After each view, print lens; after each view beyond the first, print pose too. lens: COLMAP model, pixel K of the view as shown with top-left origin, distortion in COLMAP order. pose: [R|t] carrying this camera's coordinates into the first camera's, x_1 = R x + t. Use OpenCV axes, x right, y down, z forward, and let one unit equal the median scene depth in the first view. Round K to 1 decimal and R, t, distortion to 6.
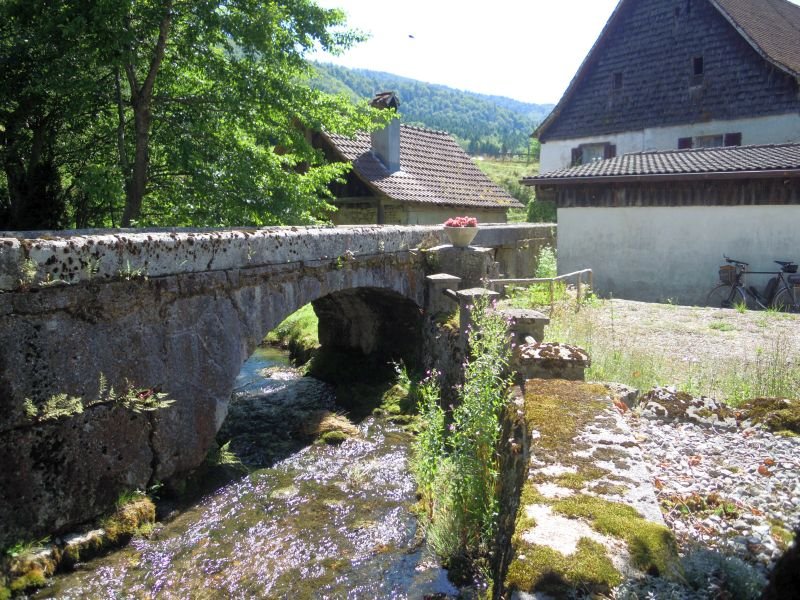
lens RADIAL K [[666.3, 0, 399.6], [0, 666.3, 296.9], [0, 0, 1]] dist [-0.063928, 0.027201]
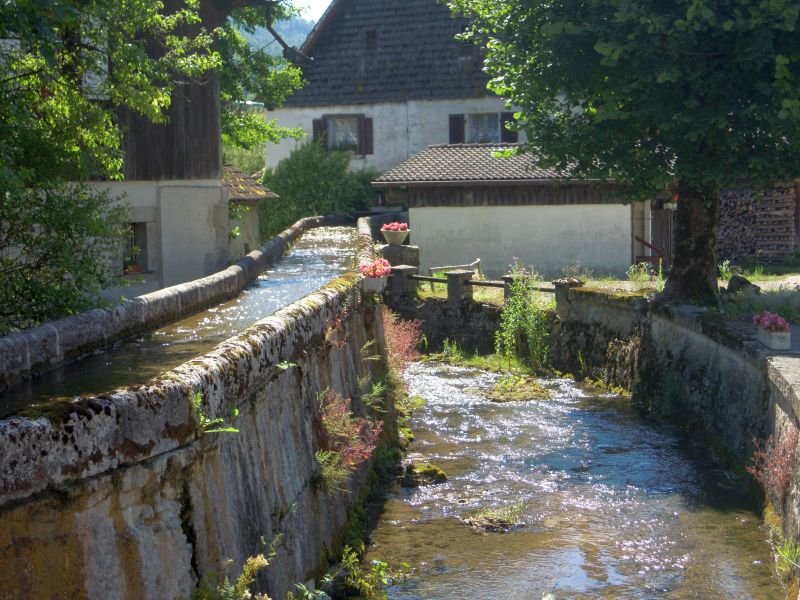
lens RADIAL K [[1457.9, 0, 399.4], [0, 1457.9, 300.4], [0, 0, 1]] dist [0.005672, 0.000000]
pose [[0.887495, -0.054634, 0.457568, -0.508682], [0.072947, 0.997083, -0.022437, 0.040722], [-0.455008, 0.053291, 0.888892, -0.644855]]
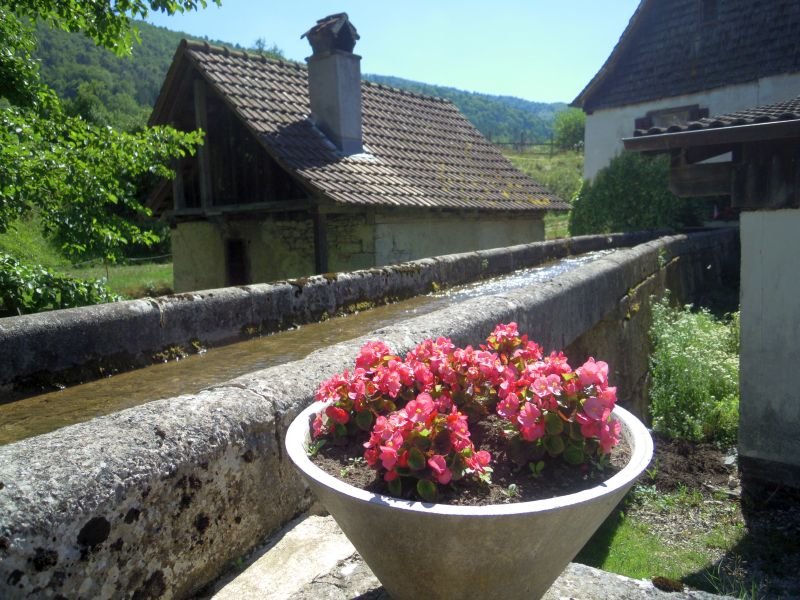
lens RADIAL K [[666.3, 0, 399.9], [0, 666.3, 295.9], [0, 0, 1]] dist [-0.063928, 0.027201]
pose [[0.999334, -0.029382, -0.021635, 0.035482], [0.029218, 0.999542, -0.007864, -0.052810], [0.021856, 0.007226, 0.999735, 0.371802]]
